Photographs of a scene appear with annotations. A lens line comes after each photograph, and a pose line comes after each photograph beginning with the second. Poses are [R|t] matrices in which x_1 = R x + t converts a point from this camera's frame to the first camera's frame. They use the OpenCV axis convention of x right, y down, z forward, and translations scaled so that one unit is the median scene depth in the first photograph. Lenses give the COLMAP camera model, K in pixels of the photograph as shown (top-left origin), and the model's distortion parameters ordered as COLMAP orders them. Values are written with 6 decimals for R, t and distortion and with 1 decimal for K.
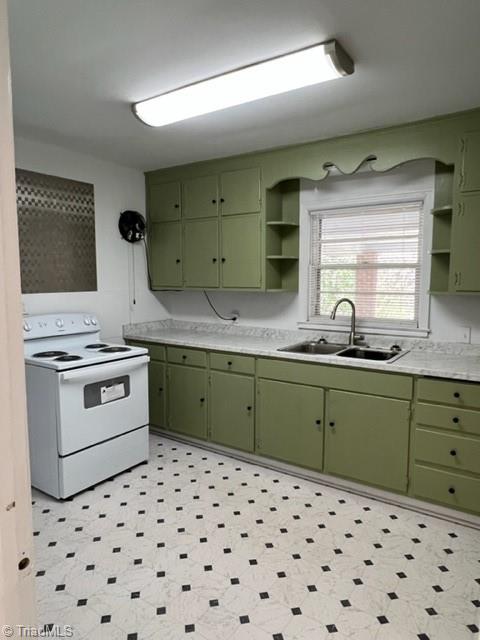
lens RADIAL K [[422.4, 0, 242.7], [0, 422.4, 323.4], [0, 0, 1]] dist [0.005187, -0.001117]
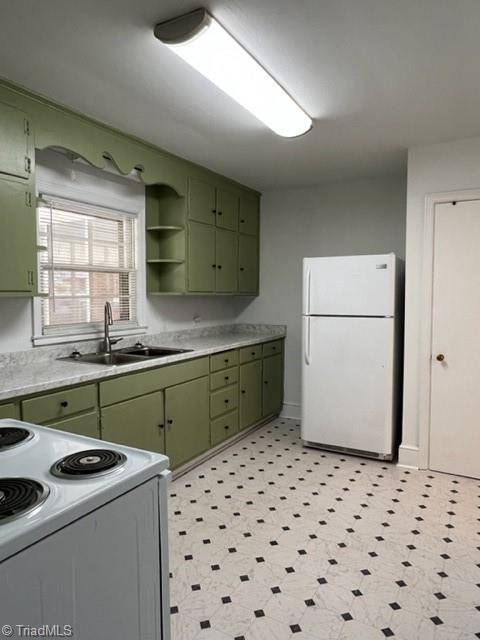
lens RADIAL K [[422.4, 0, 243.2], [0, 422.4, 316.2], [0, 0, 1]] dist [0.005187, -0.001117]
pose [[-0.077040, -0.053684, 0.995582, -0.958242], [0.107187, 0.992316, 0.061802, -0.071555], [-0.991250, 0.111475, -0.070694, 1.022781]]
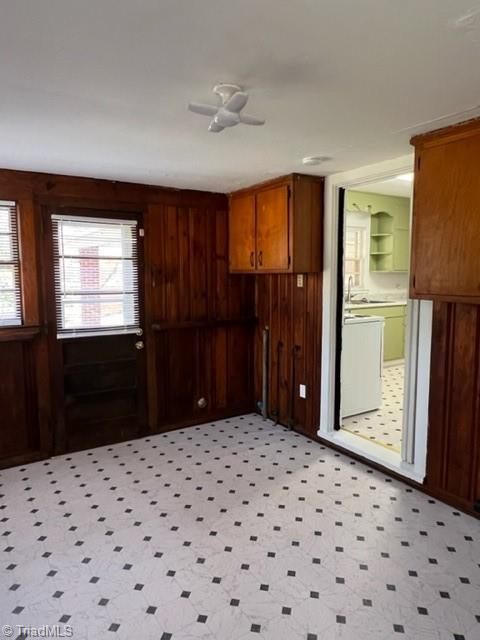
lens RADIAL K [[422.4, 0, 241.5], [0, 422.4, 318.6], [0, 0, 1]] dist [0.005187, -0.001117]
pose [[0.395875, -0.102482, 0.912568, -2.283682], [0.101566, 0.992543, 0.067403, -0.060684], [-0.912670, 0.066003, 0.403332, 0.919770]]
